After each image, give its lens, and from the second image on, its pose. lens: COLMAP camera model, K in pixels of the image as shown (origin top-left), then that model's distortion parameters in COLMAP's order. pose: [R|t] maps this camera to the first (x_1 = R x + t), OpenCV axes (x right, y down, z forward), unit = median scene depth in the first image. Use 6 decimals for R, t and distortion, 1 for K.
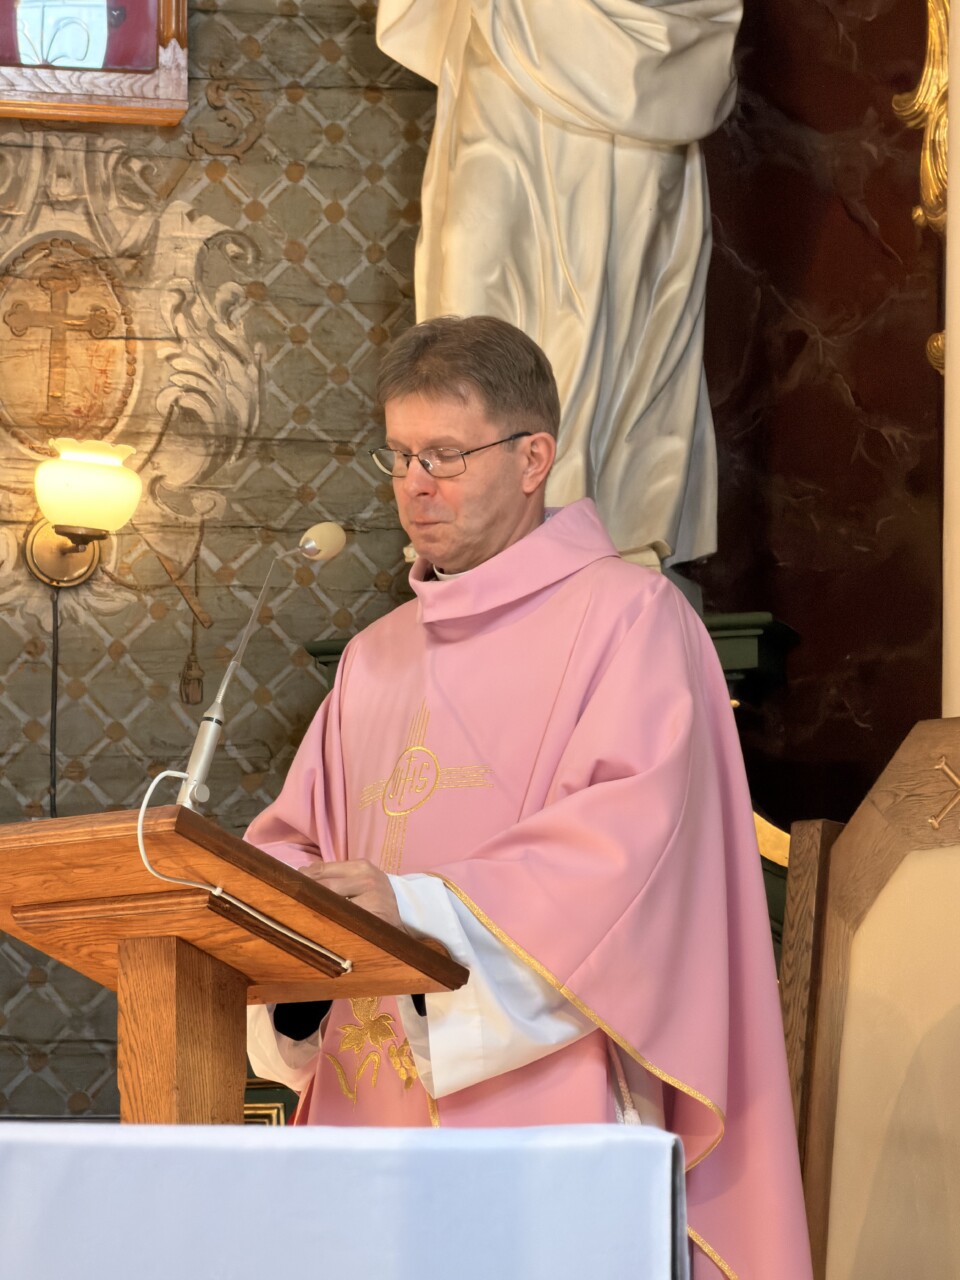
lens RADIAL K [[4955.7, 0, 482.0], [0, 4955.7, 649.0], [0, 0, 1]] dist [0.259908, 0.000000]
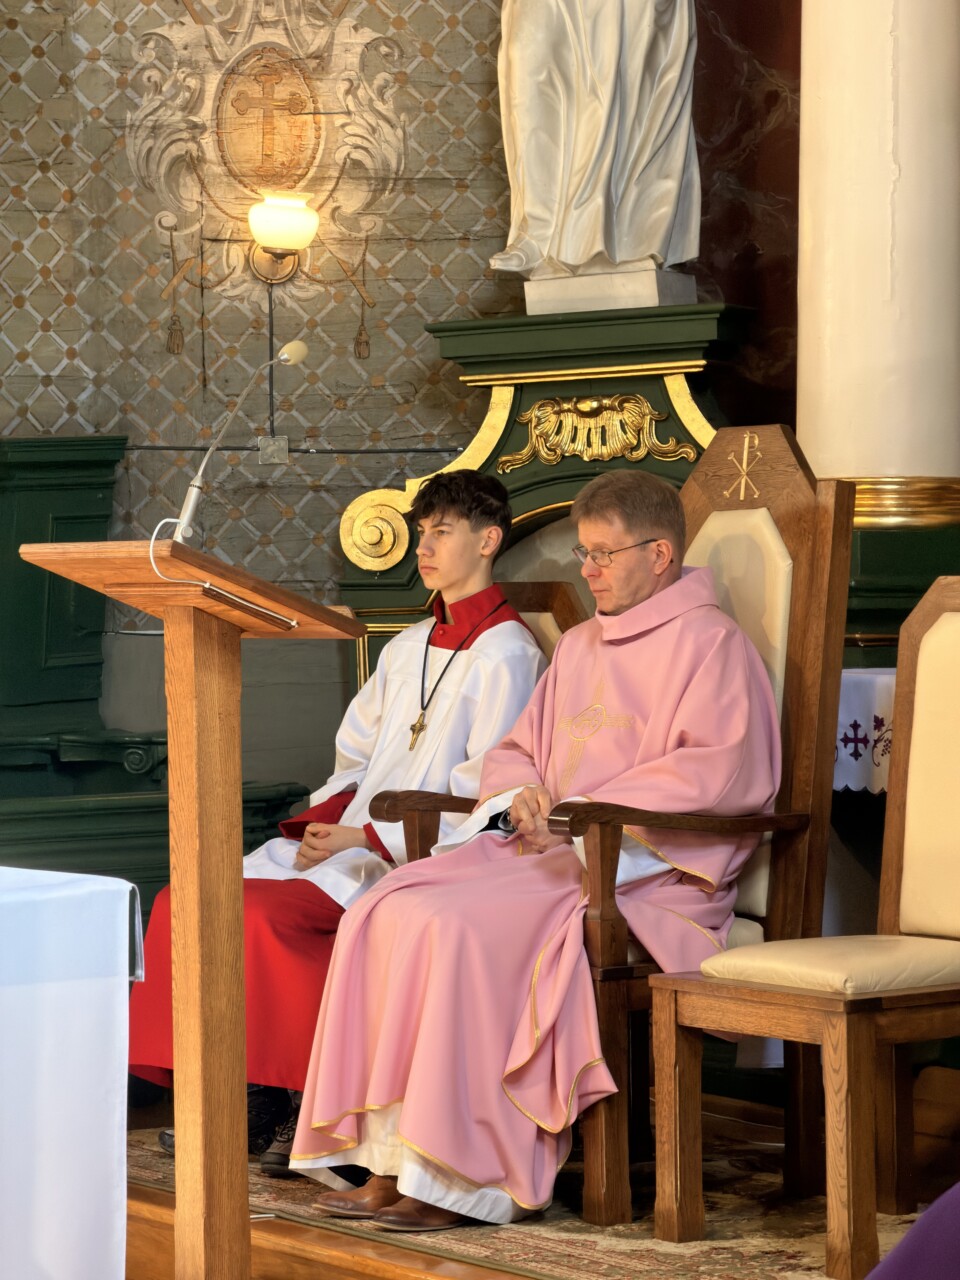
lens RADIAL K [[3734.8, 0, 463.5], [0, 3734.8, 597.5], [0, 0, 1]] dist [0.268077, 0.000000]
pose [[0.994239, -0.010309, -0.106692, 0.093447], [0.023382, 0.992253, 0.122017, -0.055288], [0.104608, -0.123809, 0.986777, -0.131990]]
